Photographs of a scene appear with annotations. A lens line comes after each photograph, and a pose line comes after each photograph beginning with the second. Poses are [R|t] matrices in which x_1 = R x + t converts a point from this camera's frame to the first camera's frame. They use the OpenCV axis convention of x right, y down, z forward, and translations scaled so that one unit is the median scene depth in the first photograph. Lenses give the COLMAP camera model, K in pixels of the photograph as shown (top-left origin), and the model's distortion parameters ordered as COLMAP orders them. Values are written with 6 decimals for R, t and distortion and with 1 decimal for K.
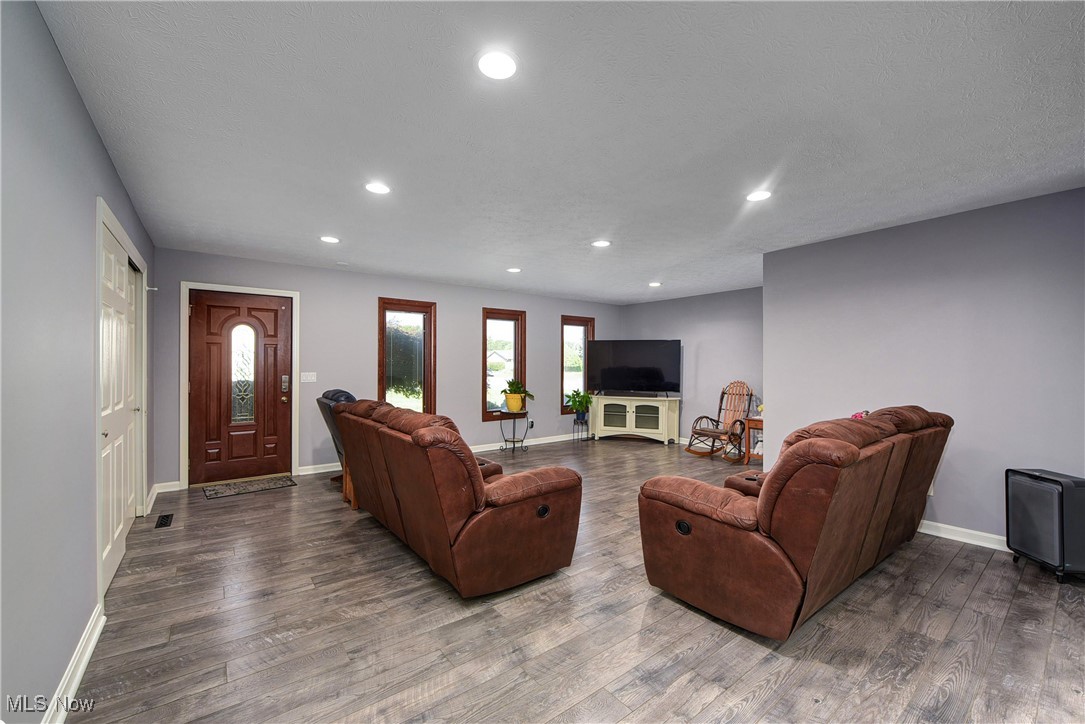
lens RADIAL K [[437.8, 0, 542.5], [0, 437.8, 362.0], [0, 0, 1]] dist [0.000129, 0.000003]
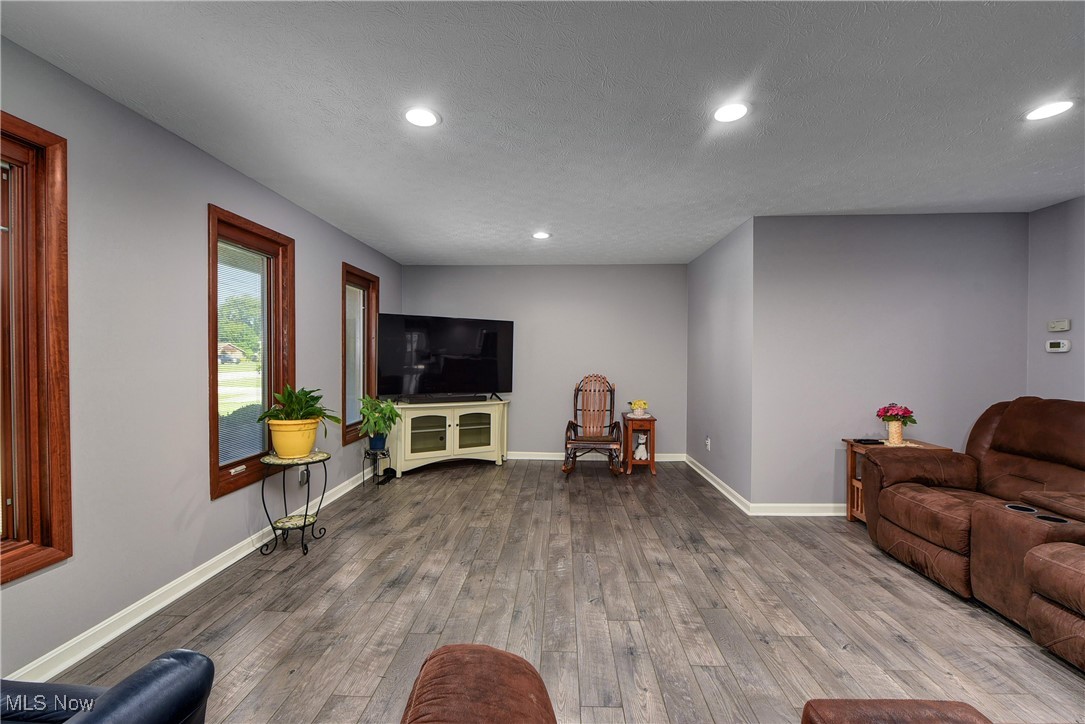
lens RADIAL K [[442.9, 0, 542.5], [0, 442.9, 362.0], [0, 0, 1]] dist [-0.001232, -0.000103]
pose [[0.640868, -0.010152, 0.767584, -0.229252], [-0.007535, 0.999781, 0.019514, 0.003753], [-0.767614, -0.018290, 0.640652, 0.474335]]
